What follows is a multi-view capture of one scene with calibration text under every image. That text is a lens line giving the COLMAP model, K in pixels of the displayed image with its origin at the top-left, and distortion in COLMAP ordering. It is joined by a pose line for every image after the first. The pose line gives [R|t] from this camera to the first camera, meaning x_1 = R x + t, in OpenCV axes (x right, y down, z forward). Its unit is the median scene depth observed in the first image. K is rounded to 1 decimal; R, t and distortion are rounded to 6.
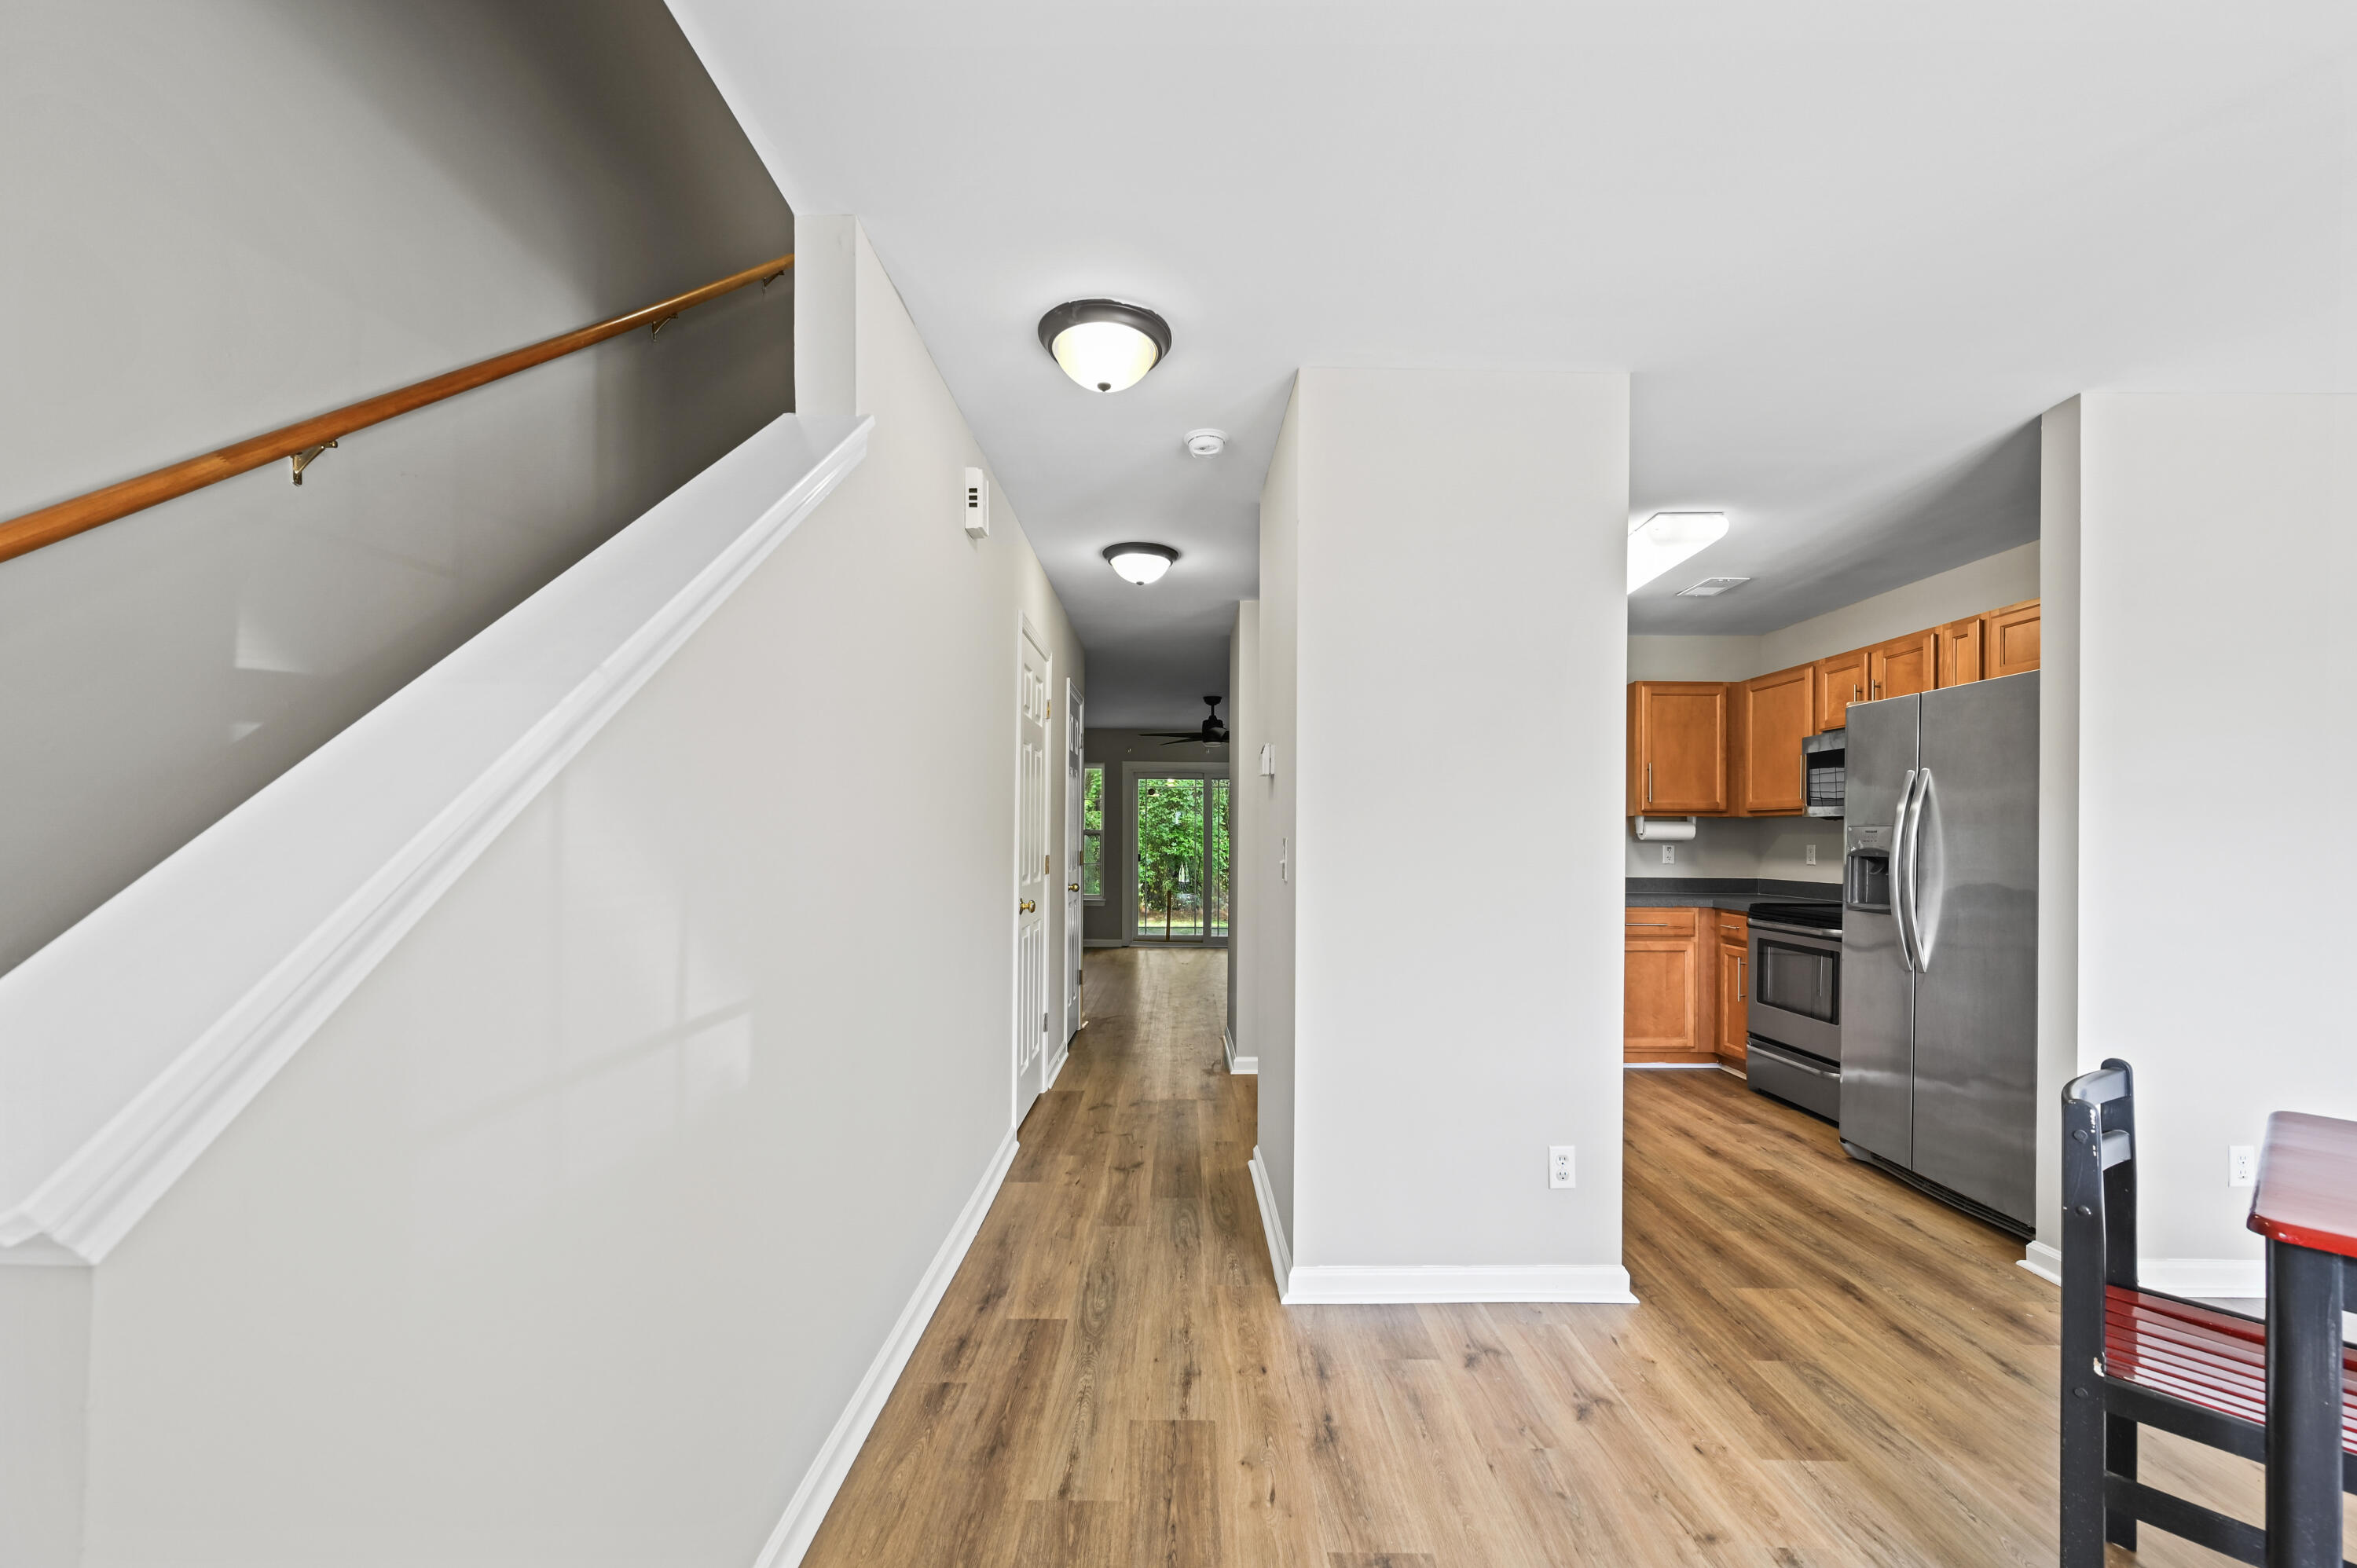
lens RADIAL K [[979.7, 0, 1180.2], [0, 979.7, 828.9], [0, 0, 1]] dist [0.000928, 0.000011]
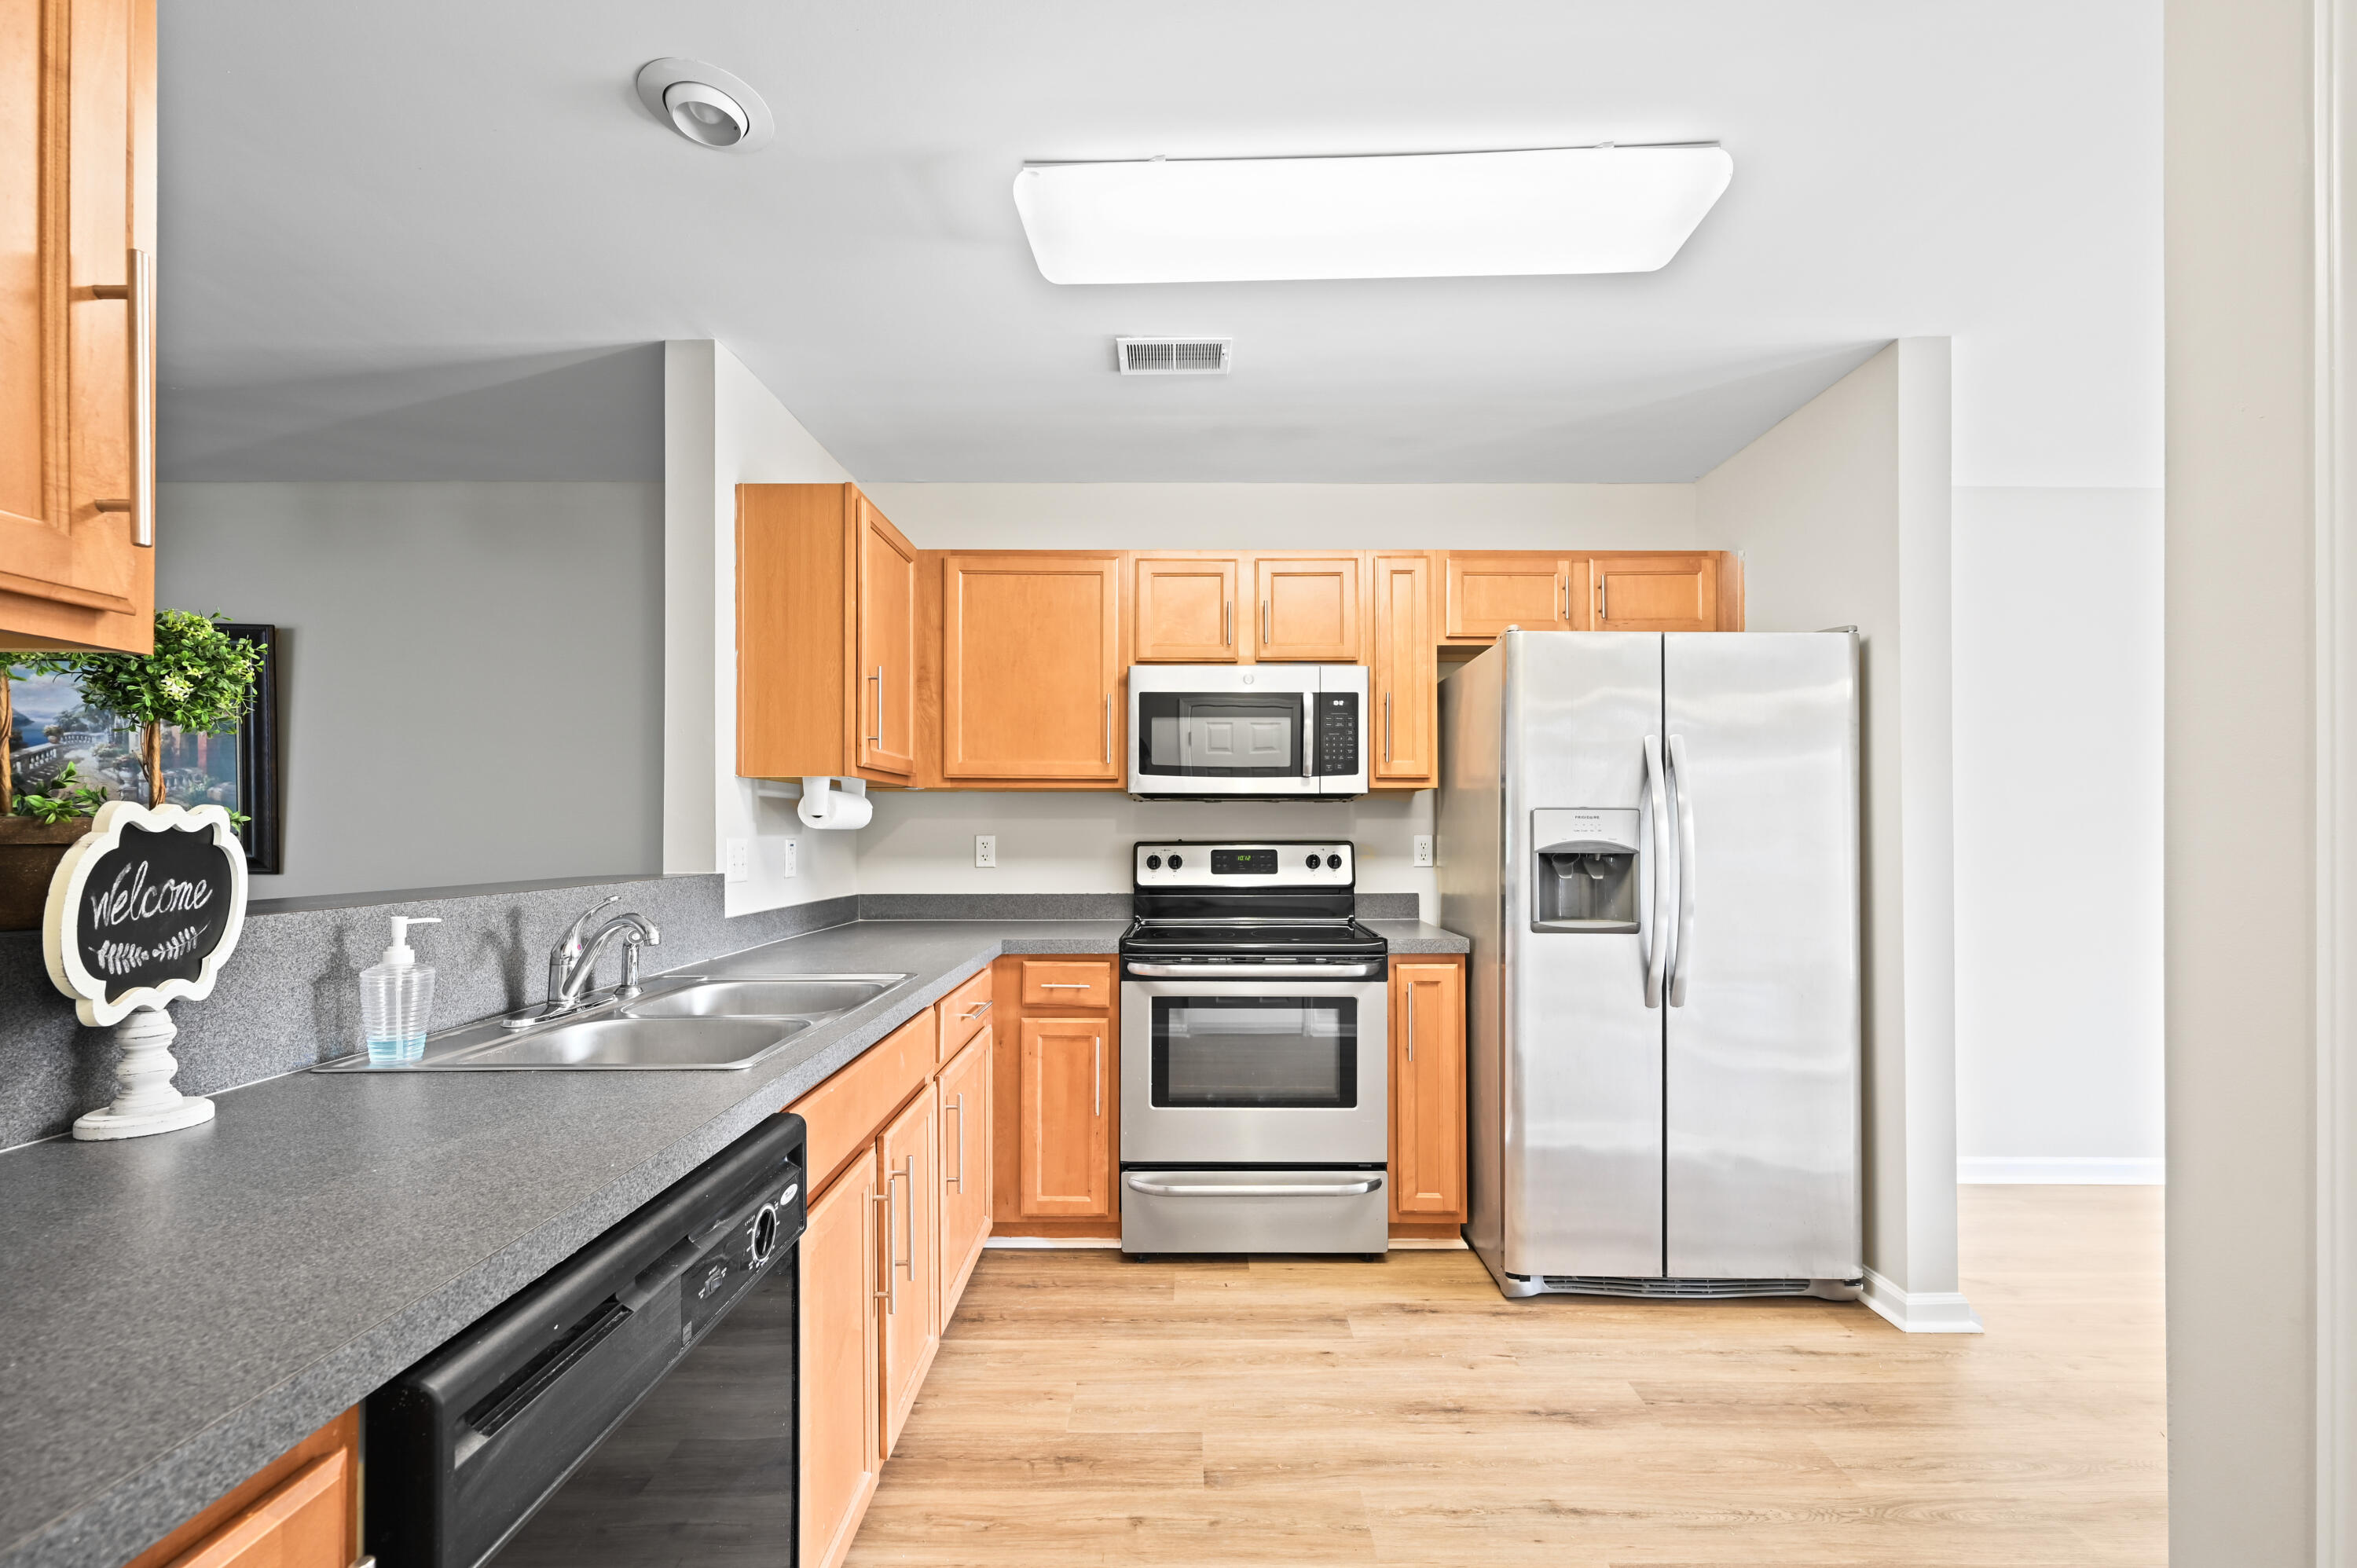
lens RADIAL K [[979.7, 0, 1178.4], [0, 979.7, 794.5], [0, 0, 1]] dist [0.000928, 0.000011]
pose [[0.013151, 0.012541, 0.999835, 0.000446], [-0.001790, 0.999920, -0.012519, -0.002701], [-0.999912, -0.001625, 0.013172, 1.080294]]
